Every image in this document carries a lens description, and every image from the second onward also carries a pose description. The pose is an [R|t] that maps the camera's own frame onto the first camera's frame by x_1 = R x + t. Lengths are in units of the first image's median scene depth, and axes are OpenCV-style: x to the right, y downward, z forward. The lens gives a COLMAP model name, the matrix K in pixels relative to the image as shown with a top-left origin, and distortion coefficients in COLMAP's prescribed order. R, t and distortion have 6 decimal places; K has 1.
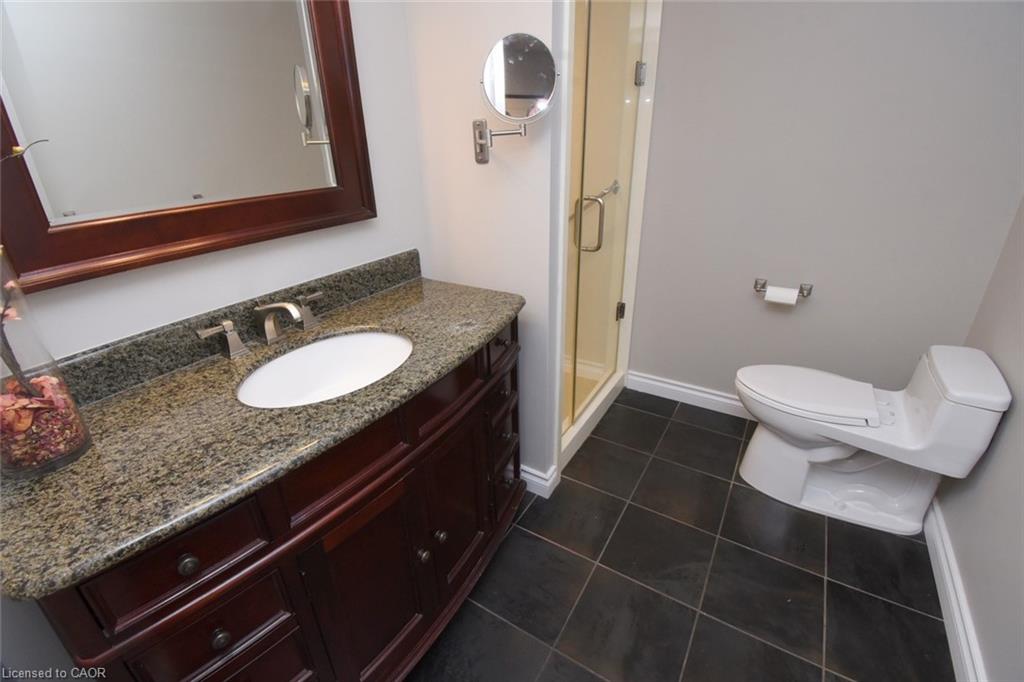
lens RADIAL K [[451.9, 0, 512.0], [0, 451.9, 341.0], [0, 0, 1]] dist [0.018663, -0.025544]
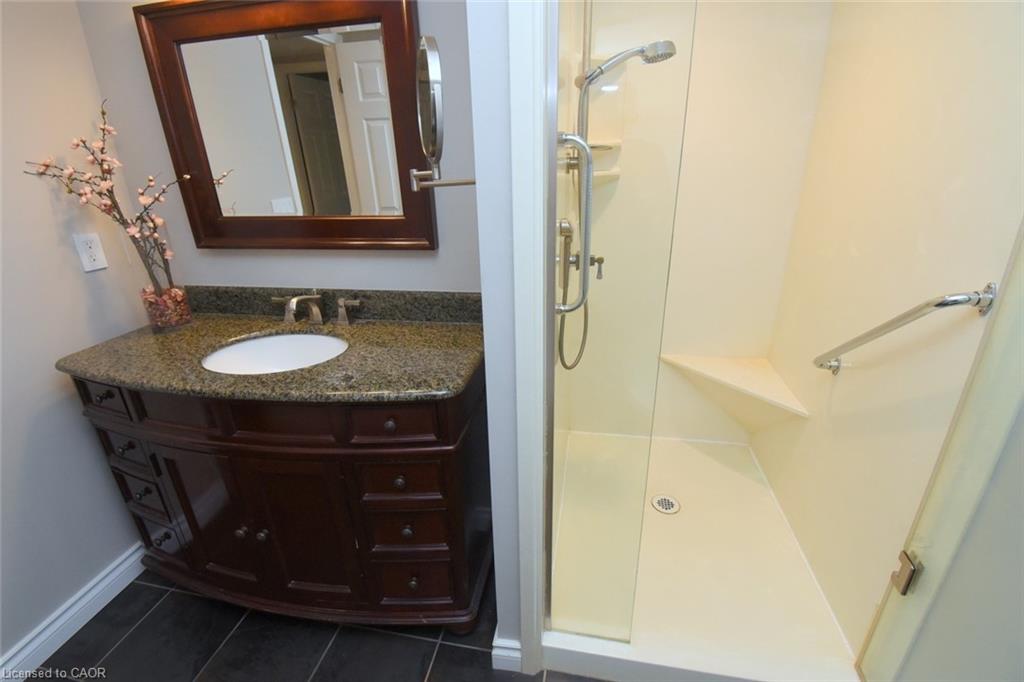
lens RADIAL K [[451.9, 0, 512.0], [0, 451.9, 341.0], [0, 0, 1]] dist [0.018663, -0.025544]
pose [[0.353579, 0.361731, -0.862631, 0.804058], [-0.373729, 0.900027, 0.224226, -0.446219], [0.857501, 0.243108, 0.453420, 0.876837]]
